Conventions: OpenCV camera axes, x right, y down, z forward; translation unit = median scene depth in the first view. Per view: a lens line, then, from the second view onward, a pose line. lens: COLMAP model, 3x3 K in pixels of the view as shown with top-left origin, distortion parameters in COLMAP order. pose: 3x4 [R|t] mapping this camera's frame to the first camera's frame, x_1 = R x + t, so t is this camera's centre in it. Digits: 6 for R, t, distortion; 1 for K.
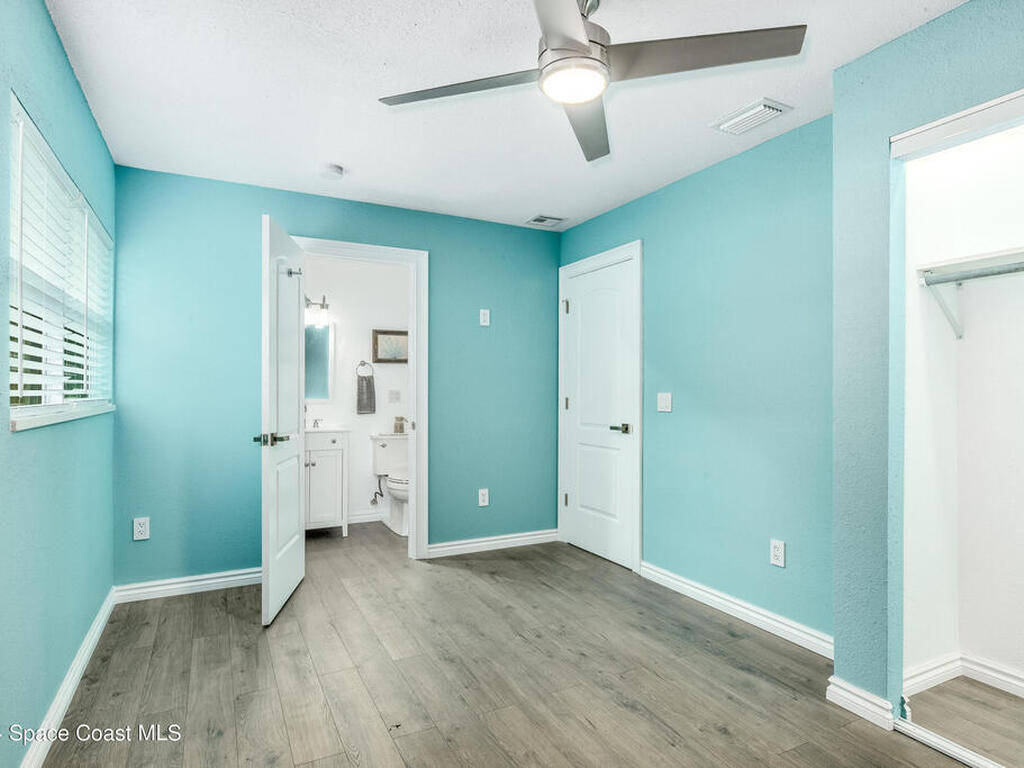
lens RADIAL K [[585.0, 0, 508.7], [0, 585.0, 381.0], [0, 0, 1]] dist [0.005924, -0.000675]
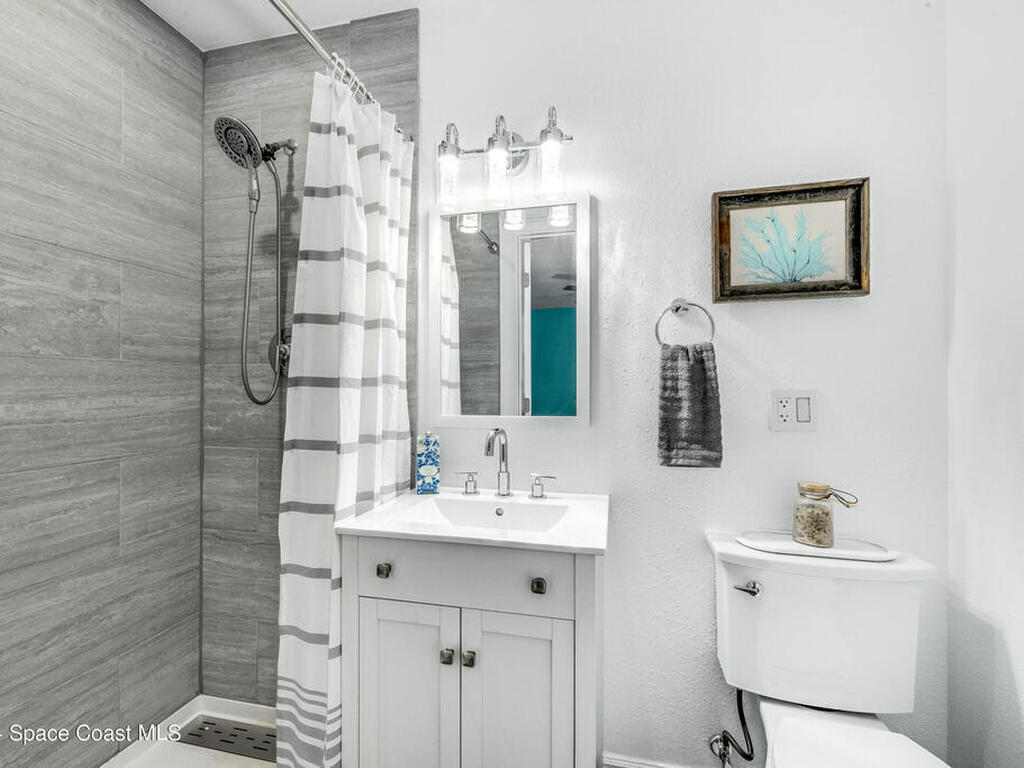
lens RADIAL K [[458.6, 0, 509.0], [0, 458.6, 388.0], [0, 0, 1]] dist [-0.000539, 0.000162]
pose [[0.766863, -0.001122, -0.641810, -0.160021], [0.008354, 0.999931, 0.008234, 0.011208], [0.641757, -0.011676, 0.766819, 0.746175]]
